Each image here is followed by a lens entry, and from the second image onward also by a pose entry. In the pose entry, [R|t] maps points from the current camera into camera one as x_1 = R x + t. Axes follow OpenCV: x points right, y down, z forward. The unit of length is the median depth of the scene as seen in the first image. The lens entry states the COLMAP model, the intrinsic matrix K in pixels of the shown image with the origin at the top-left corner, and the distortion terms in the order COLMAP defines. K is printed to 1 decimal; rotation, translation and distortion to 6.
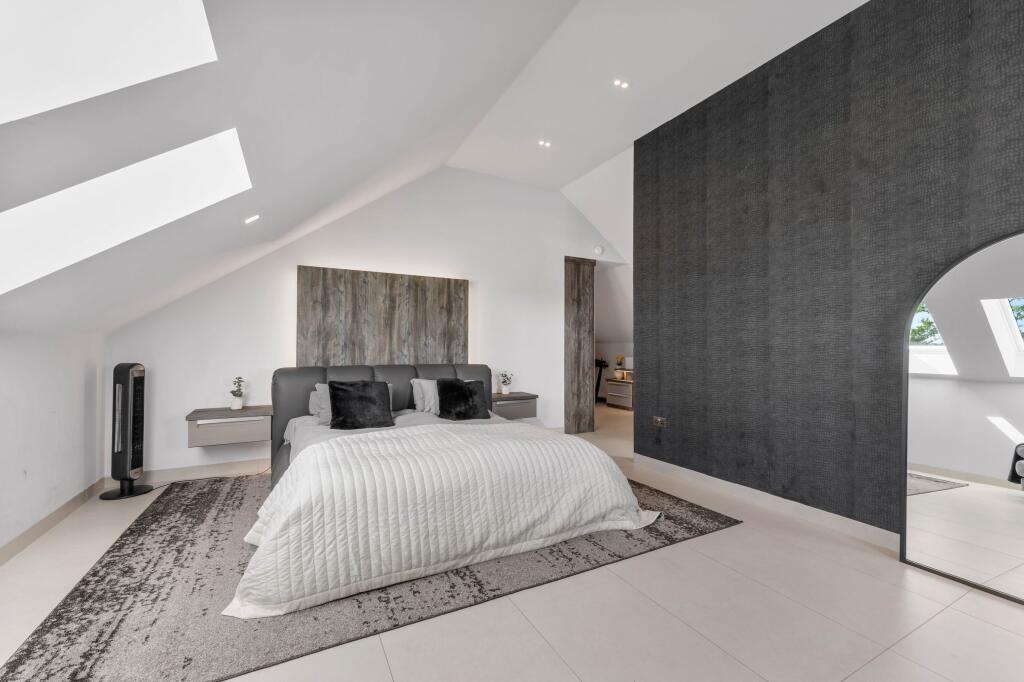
lens RADIAL K [[414.2, 0, 512.0], [0, 414.2, 343.0], [0, 0, 1]] dist [0.006369, -0.000483]
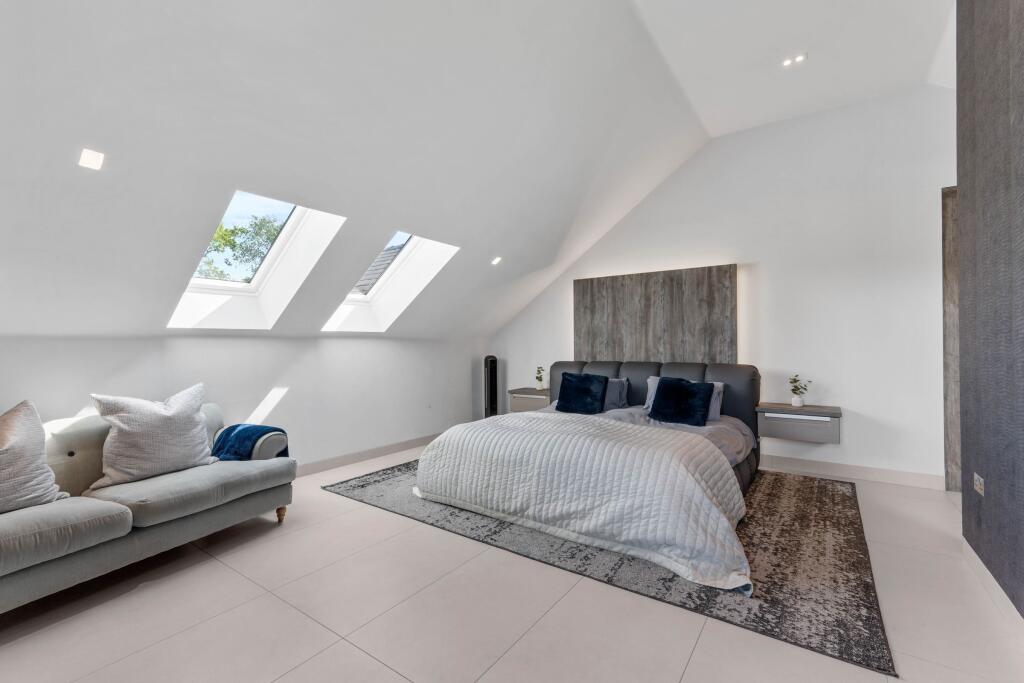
lens RADIAL K [[440.2, 0, 512.2], [0, 440.2, 345.0], [0, 0, 1]] dist [0.004077, -0.000061]
pose [[0.456783, -0.006150, -0.889557, 0.716863], [0.016260, 0.999867, 0.001437, 0.005050], [0.889429, -0.015121, 0.456822, 0.279326]]
